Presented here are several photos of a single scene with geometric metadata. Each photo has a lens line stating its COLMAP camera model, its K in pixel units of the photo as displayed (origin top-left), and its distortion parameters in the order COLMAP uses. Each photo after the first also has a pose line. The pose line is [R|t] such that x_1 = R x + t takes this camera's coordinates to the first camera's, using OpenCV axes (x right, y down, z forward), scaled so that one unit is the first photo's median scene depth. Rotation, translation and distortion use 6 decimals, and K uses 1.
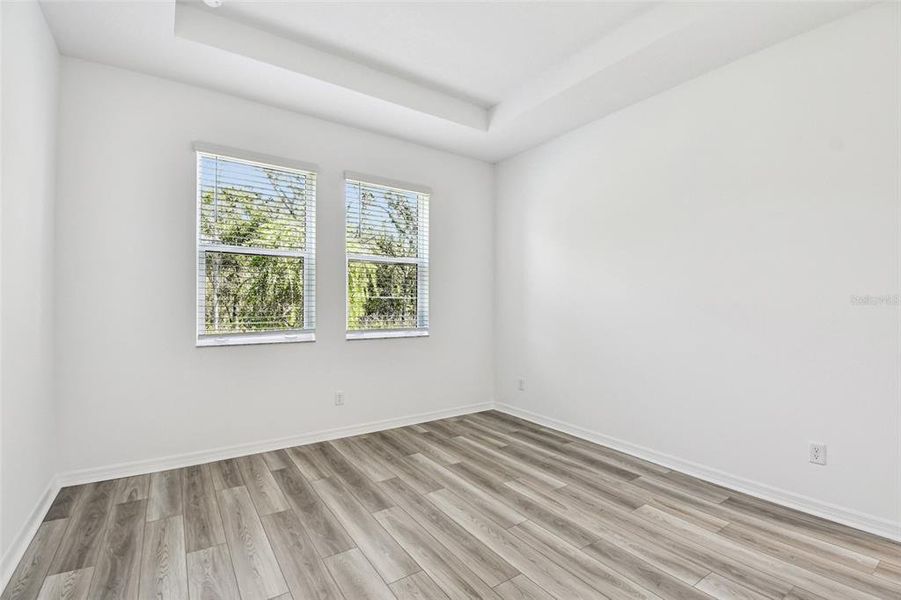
lens RADIAL K [[401.8, 0, 450.5], [0, 401.8, 300.0], [0, 0, 1]] dist [0.015668, -0.014910]
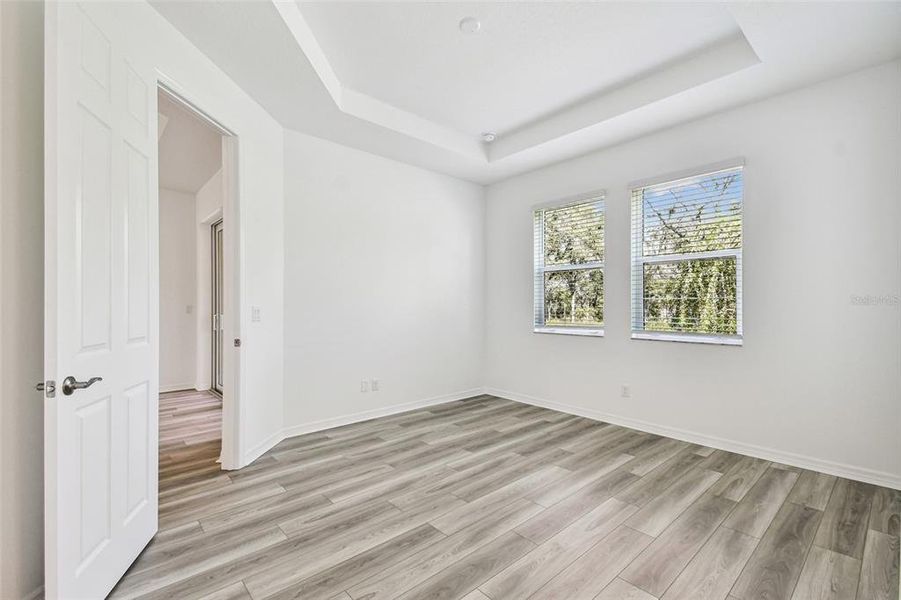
lens RADIAL K [[401.8, 0, 450.5], [0, 401.8, 300.0], [0, 0, 1]] dist [0.015668, -0.014910]
pose [[0.123502, -0.015416, -0.992225, 0.886339], [0.008706, 0.999858, -0.014451, 0.008626], [0.992306, -0.006853, 0.123619, 0.452586]]
